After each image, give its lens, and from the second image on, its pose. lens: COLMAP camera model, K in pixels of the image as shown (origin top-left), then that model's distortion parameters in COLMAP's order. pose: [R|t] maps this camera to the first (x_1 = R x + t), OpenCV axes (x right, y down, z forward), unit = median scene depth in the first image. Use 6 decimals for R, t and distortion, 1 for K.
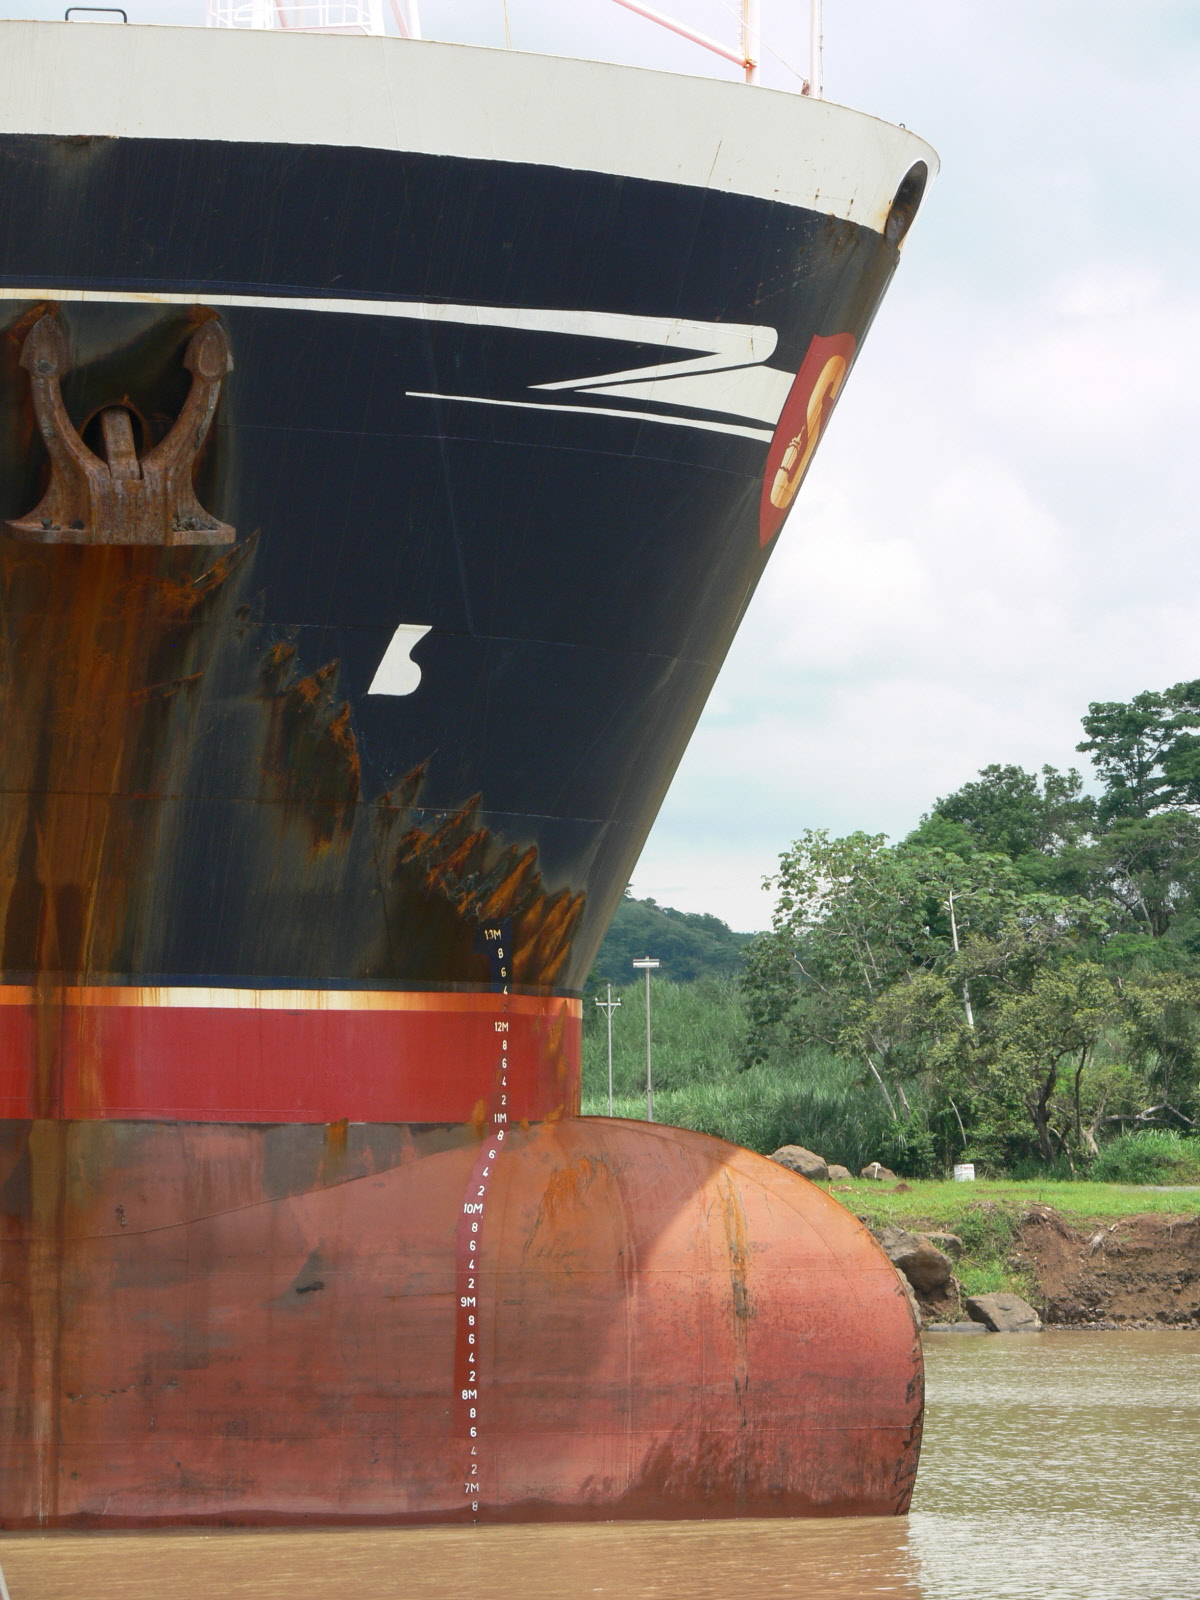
lens RADIAL K [[6017.6, 0, 597.3], [0, 6017.6, 802.7], [0, 0, 1]] dist [0.016276, 0.000000]
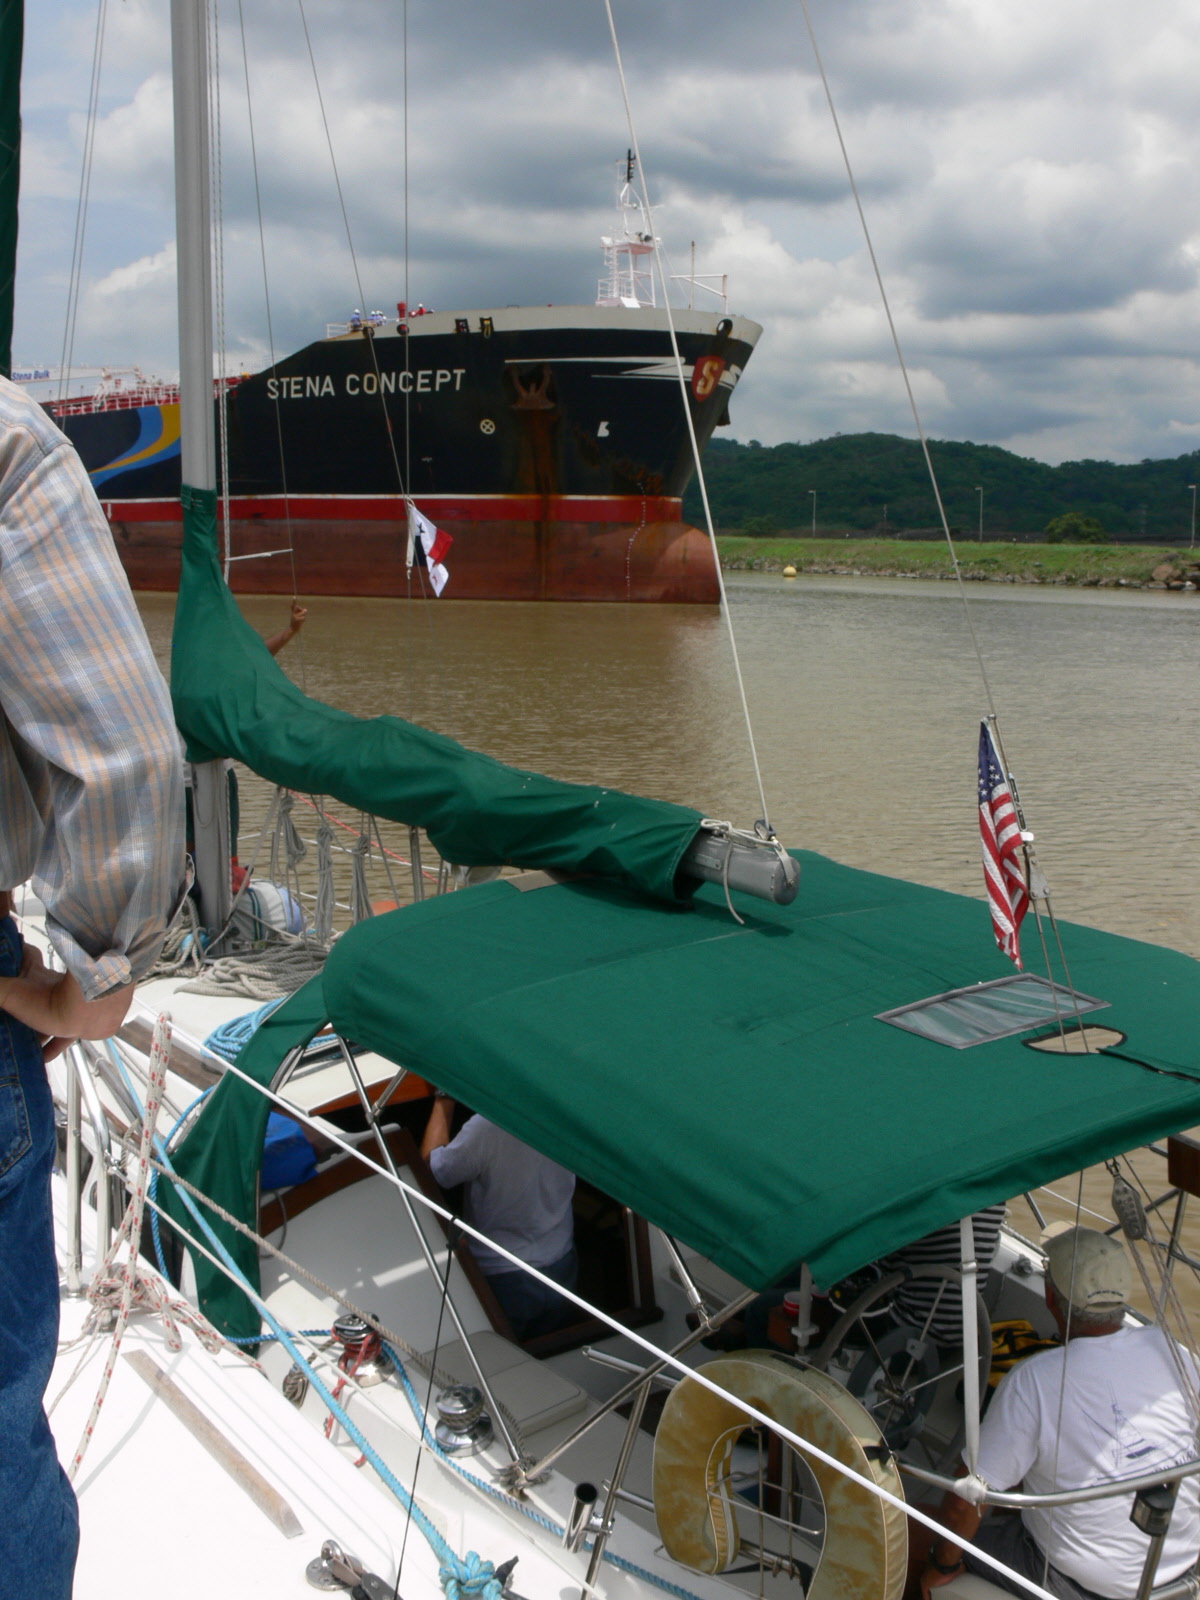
lens RADIAL K [[1649.7, 0, 602.4], [0, 1649.7, 800.0], [0, 0, 1]] dist [-0.133009, 0.000000]
pose [[0.857227, 0.090590, -0.506908, 0.684365], [0.021042, 0.977419, 0.210260, -0.008856], [0.514509, -0.190906, 0.835963, -0.195239]]
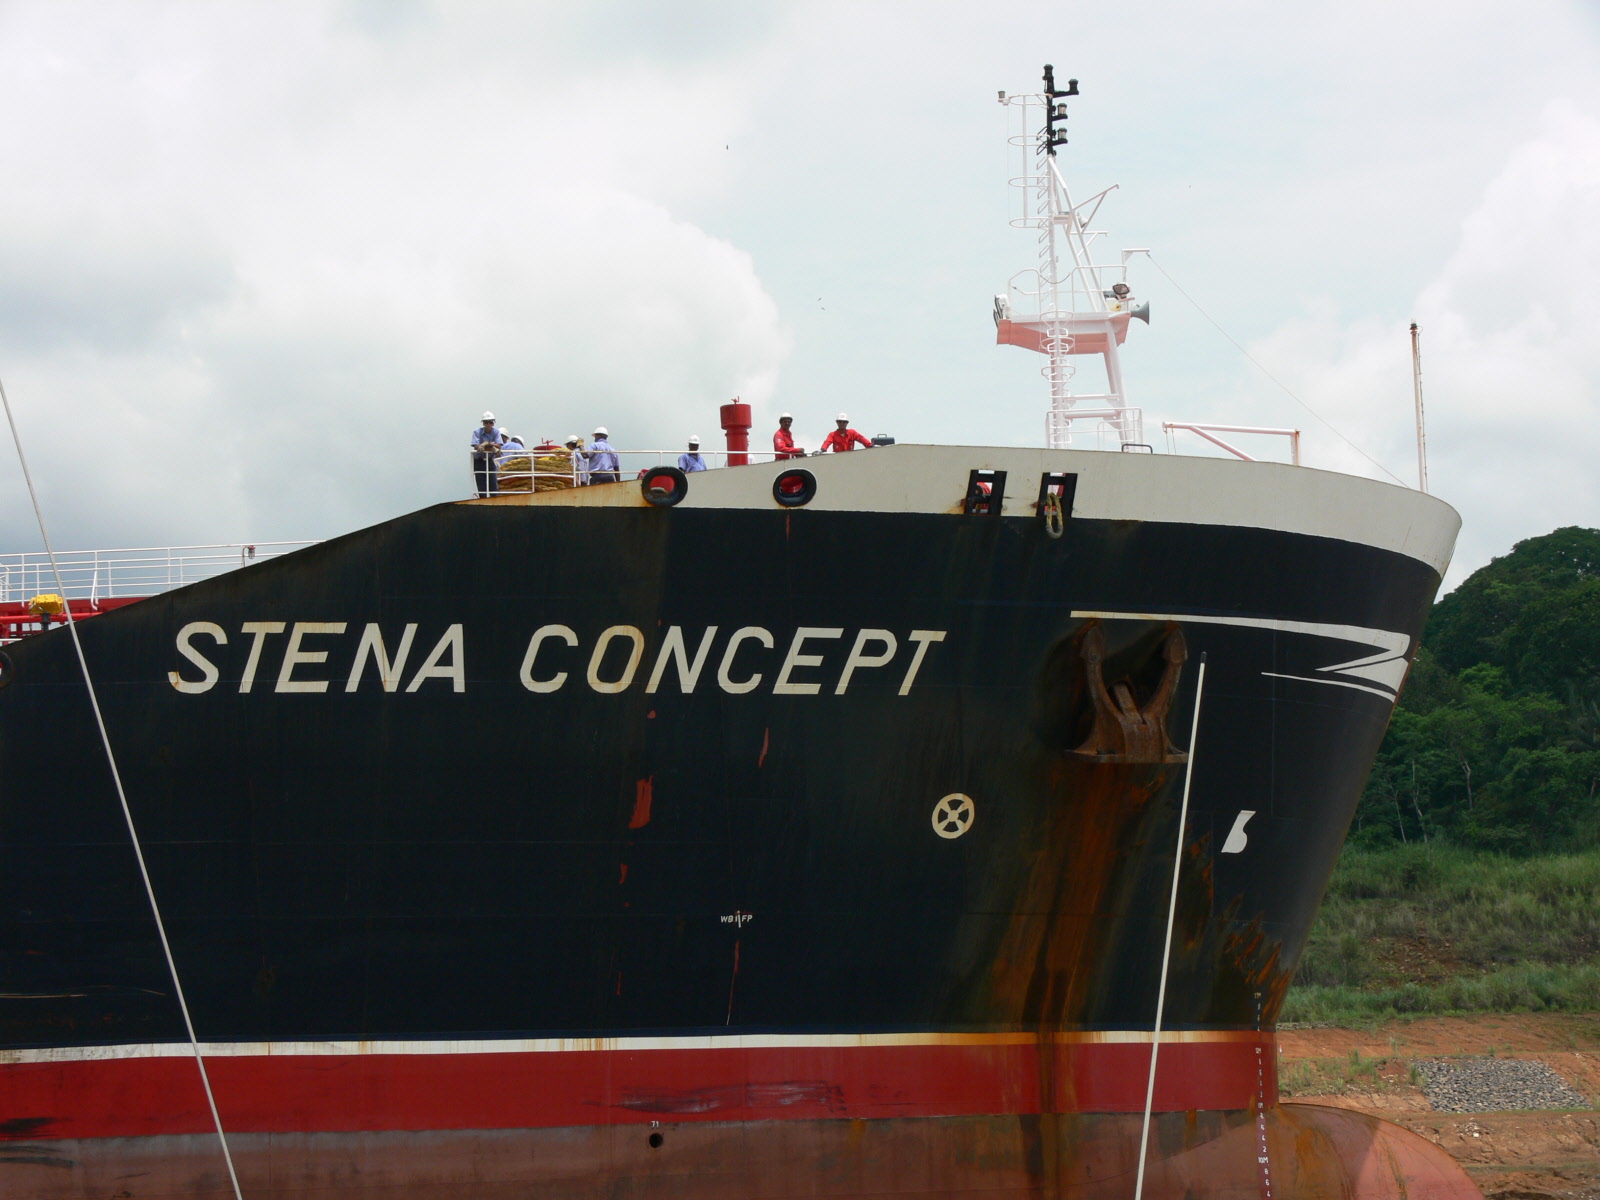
lens RADIAL K [[3425.2, 0, 743.3], [0, 3425.2, 628.3], [0, 0, 1]] dist [0.017226, 0.000000]
pose [[0.981637, -0.003833, 0.190718, -0.351916], [0.021157, 0.995817, -0.088885, 0.001870], [-0.189579, 0.091288, 0.977612, 0.083891]]
